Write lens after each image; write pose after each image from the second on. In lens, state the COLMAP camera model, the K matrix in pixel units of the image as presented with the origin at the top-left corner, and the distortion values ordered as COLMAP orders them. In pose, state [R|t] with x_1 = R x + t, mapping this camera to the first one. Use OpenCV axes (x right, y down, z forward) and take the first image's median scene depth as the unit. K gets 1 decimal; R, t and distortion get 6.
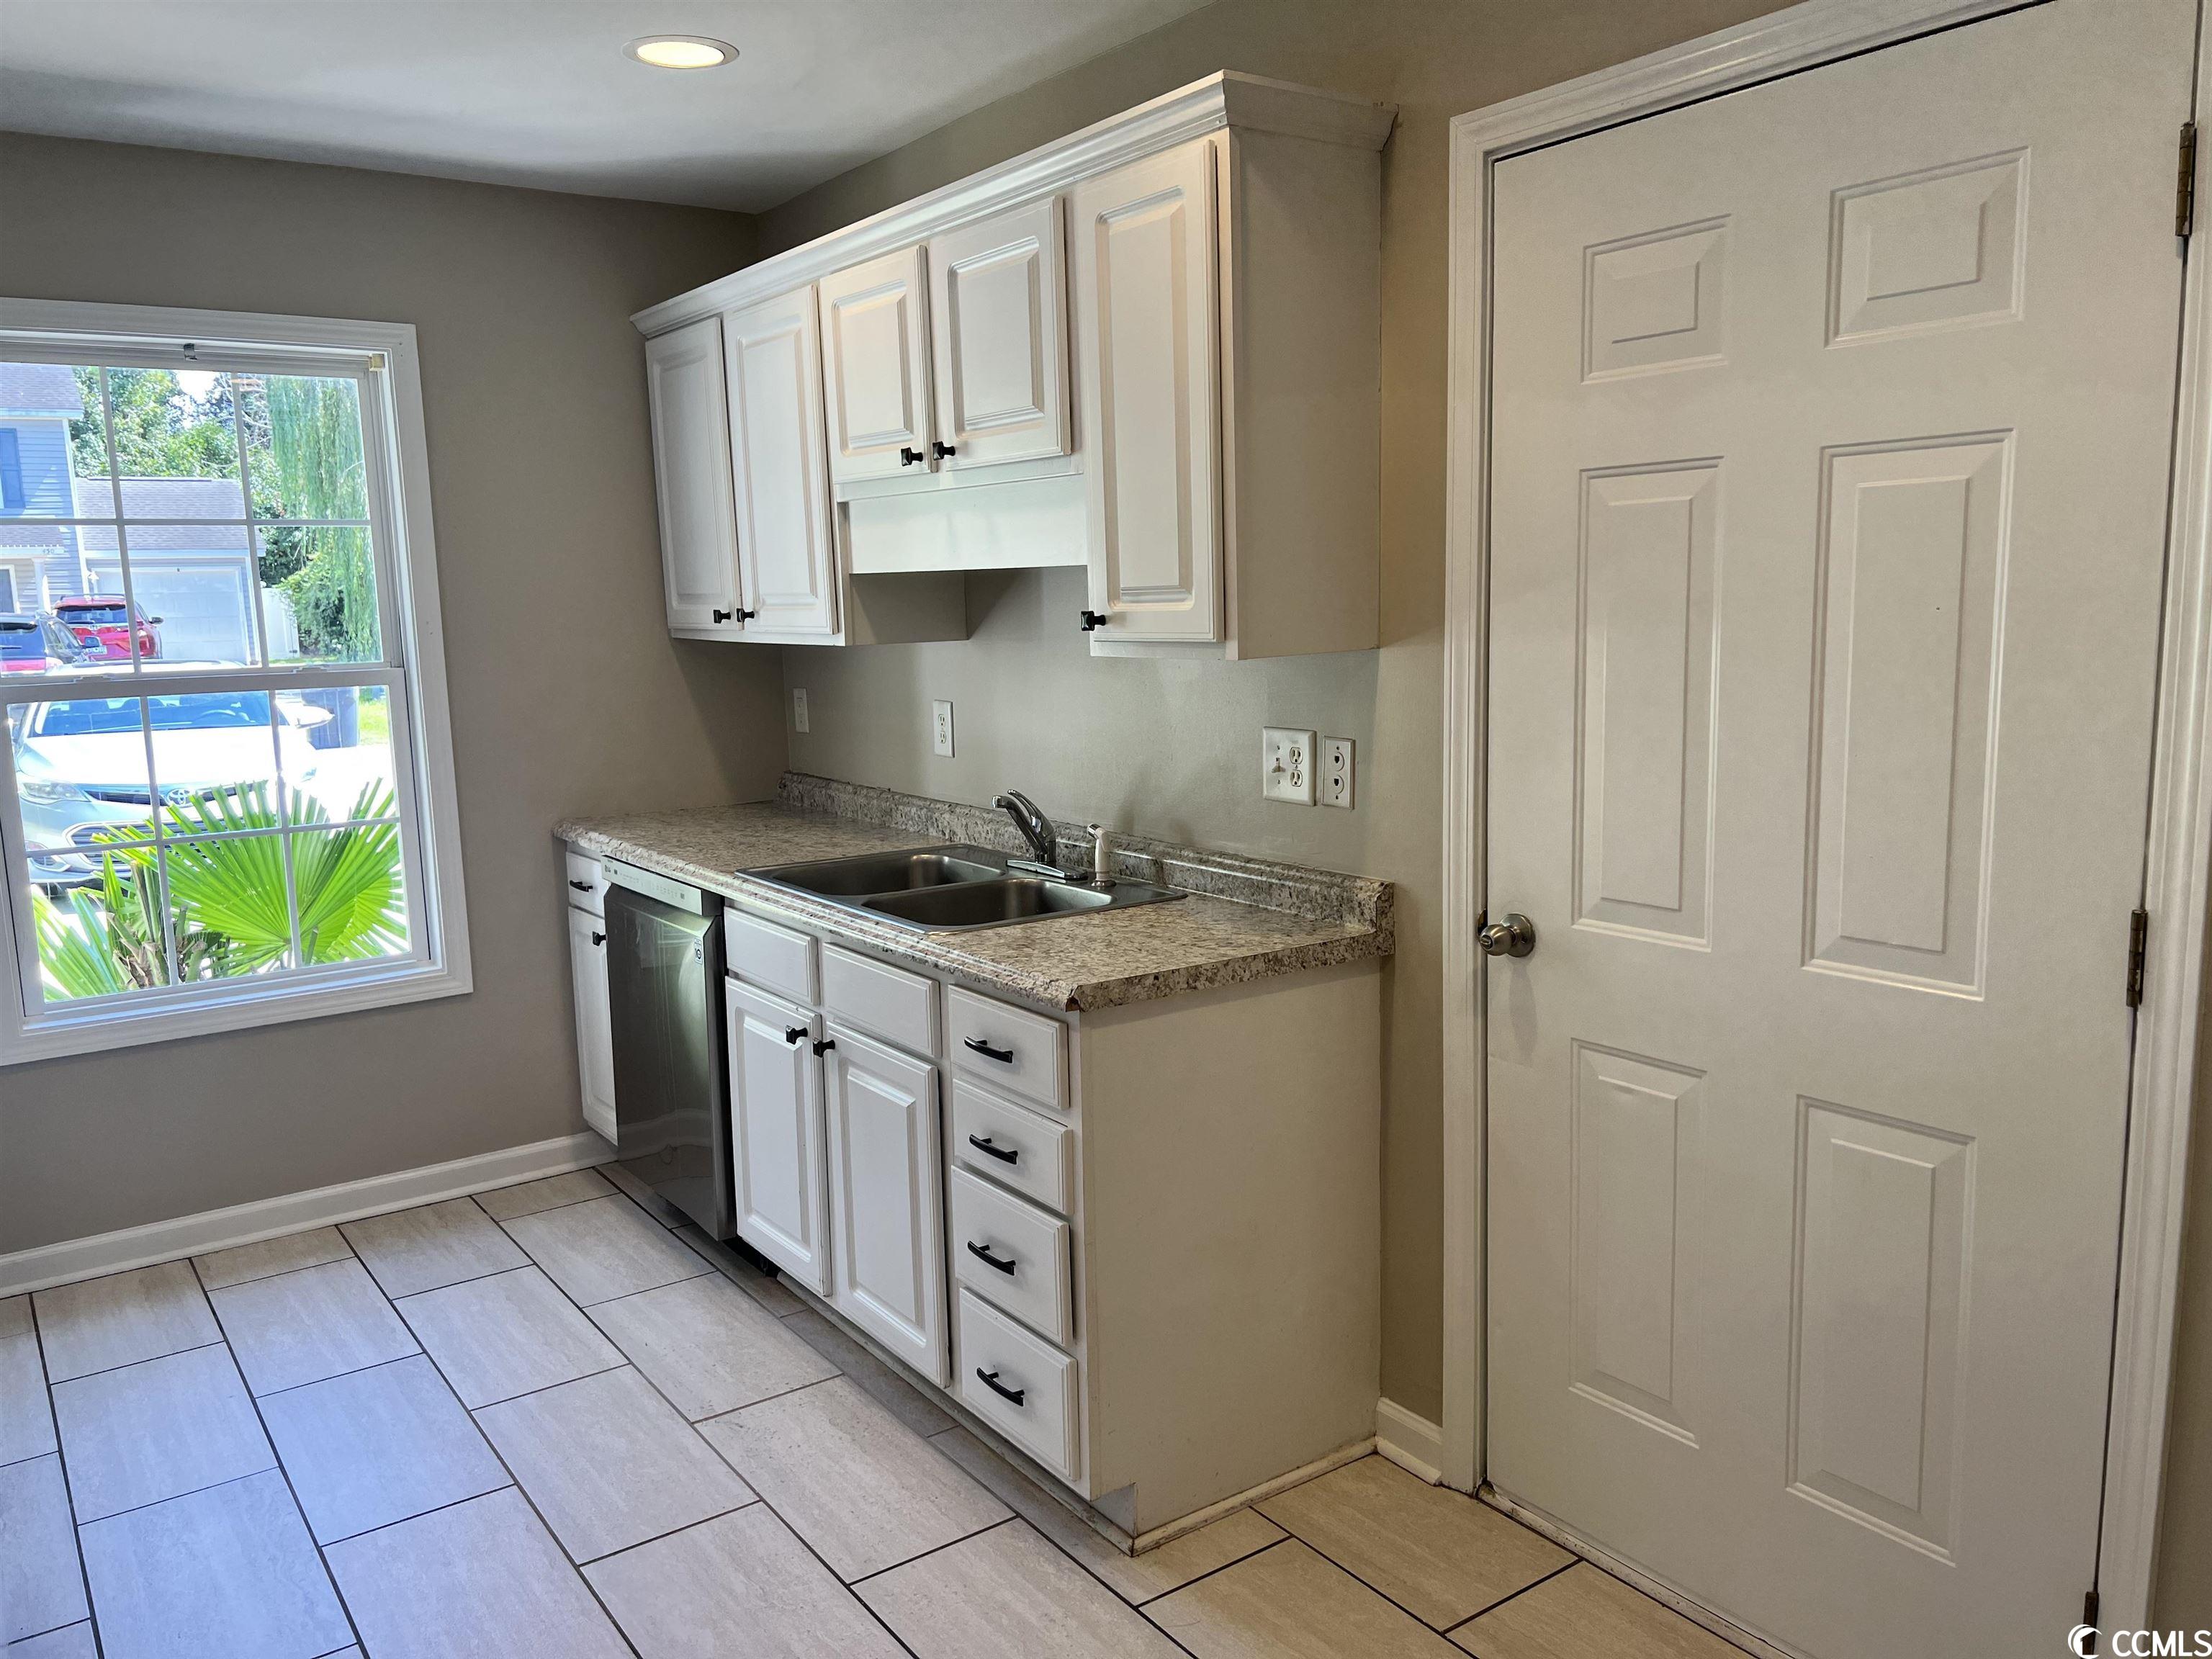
lens RADIAL K [[1668.6, 0, 1083.5], [0, 1668.6, 843.3], [0, 0, 1]] dist [0.113650, -0.139286]
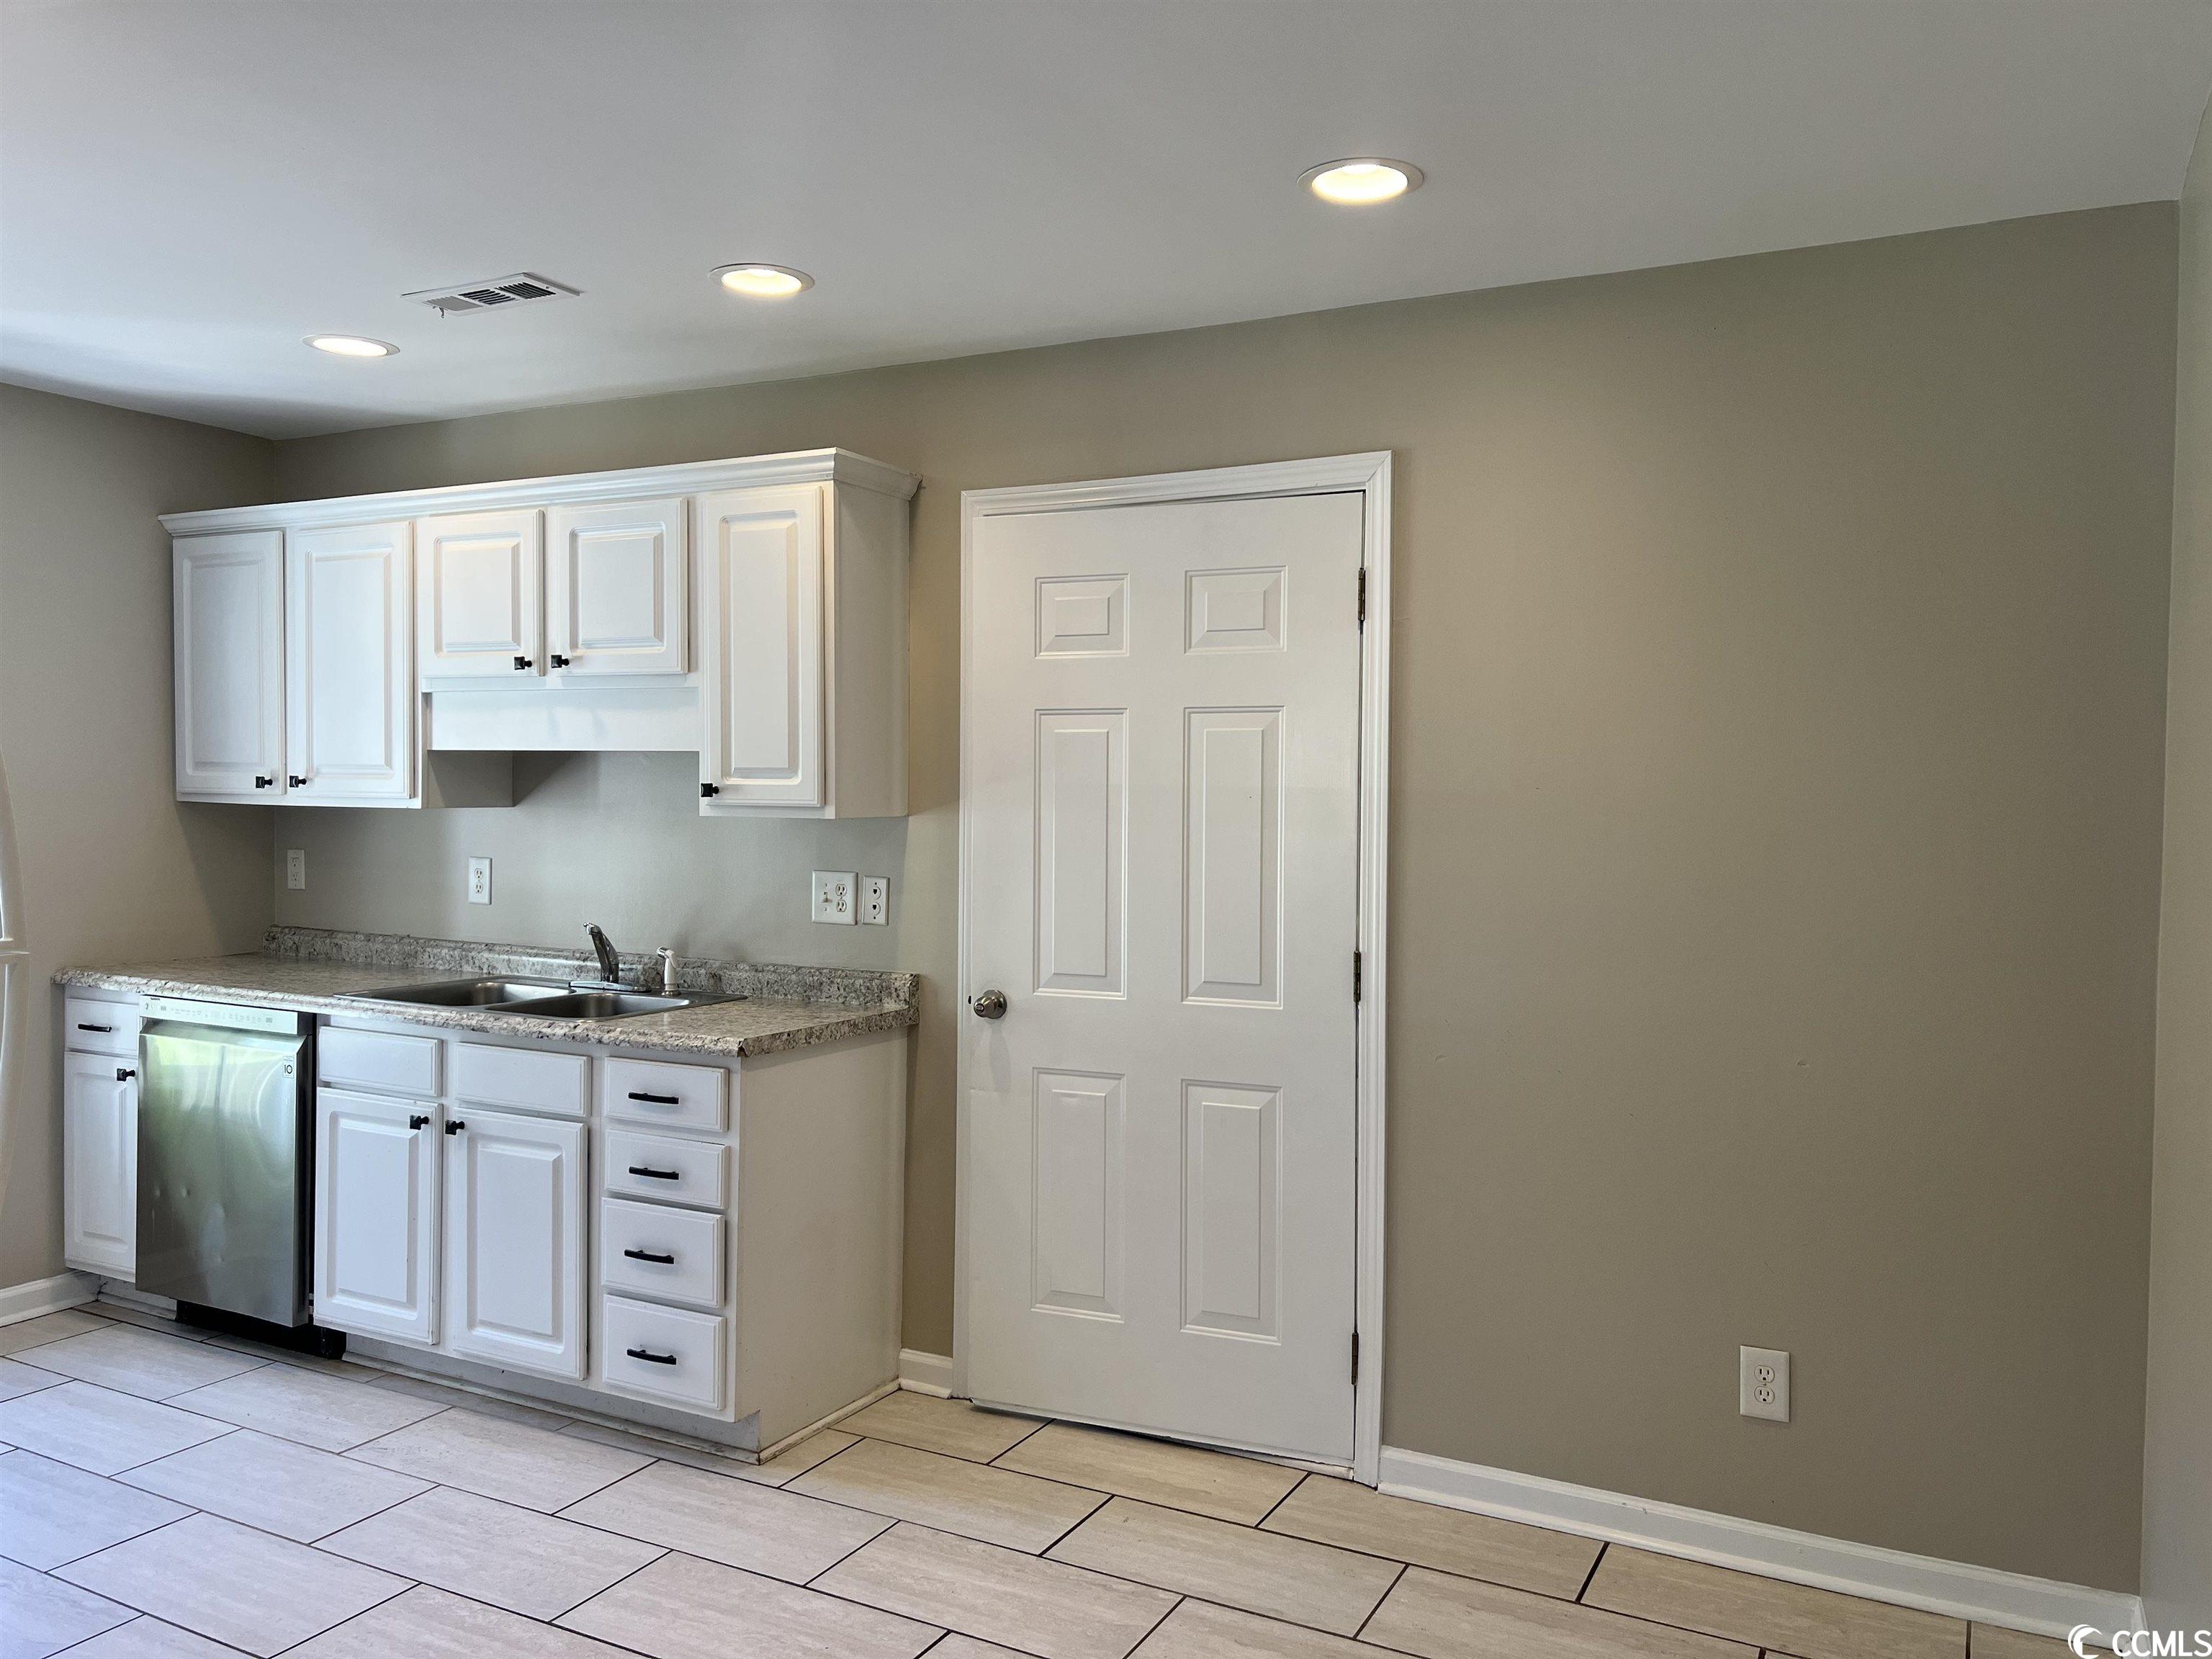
lens RADIAL K [[1662.0, 0, 1101.6], [0, 1662.0, 812.5], [0, 0, 1]] dist [0.068939, -0.070323]
pose [[0.884332, 0.031280, 0.465810, -0.338774], [0.035698, 0.990301, -0.134272, 0.080394], [-0.465492, 0.135370, 0.874638, -0.352781]]
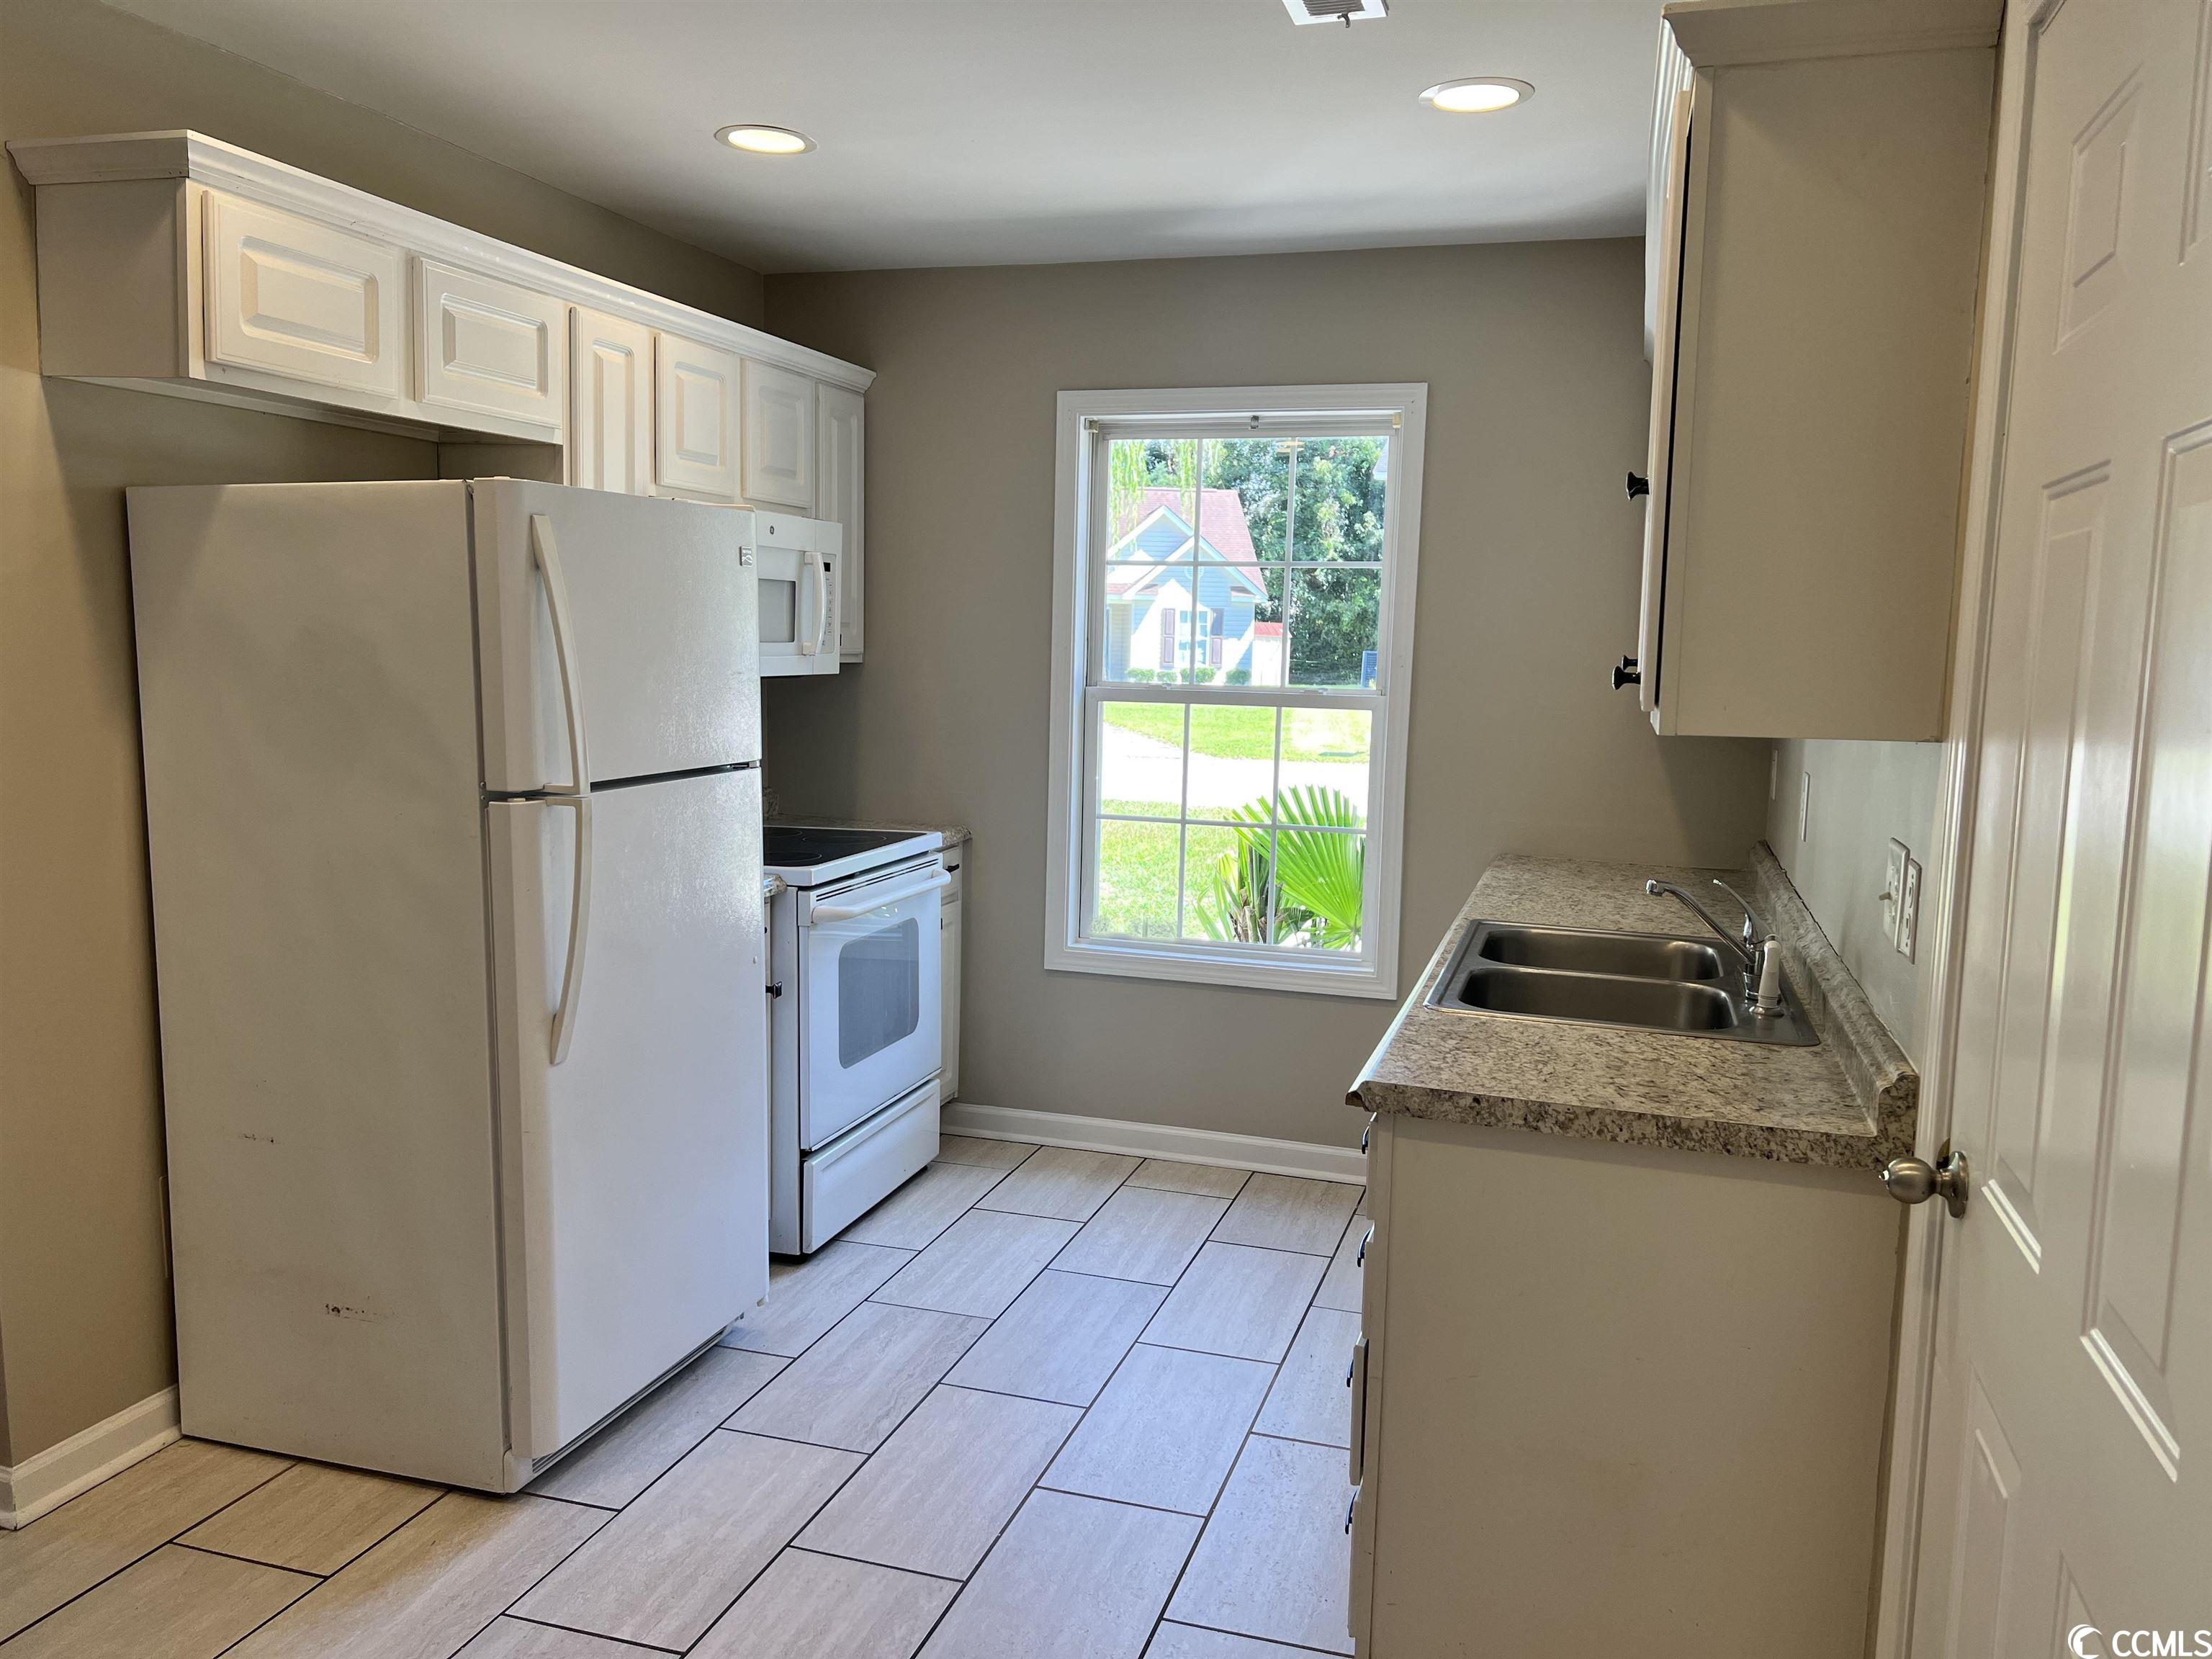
lens RADIAL K [[1662.0, 0, 1101.6], [0, 1662.0, 812.5], [0, 0, 1]] dist [0.068939, -0.070323]
pose [[0.618142, 0.126890, -0.775758, 0.481596], [-0.158343, 0.986755, 0.035231, -0.053533], [0.769954, 0.101058, 0.630047, 0.266926]]
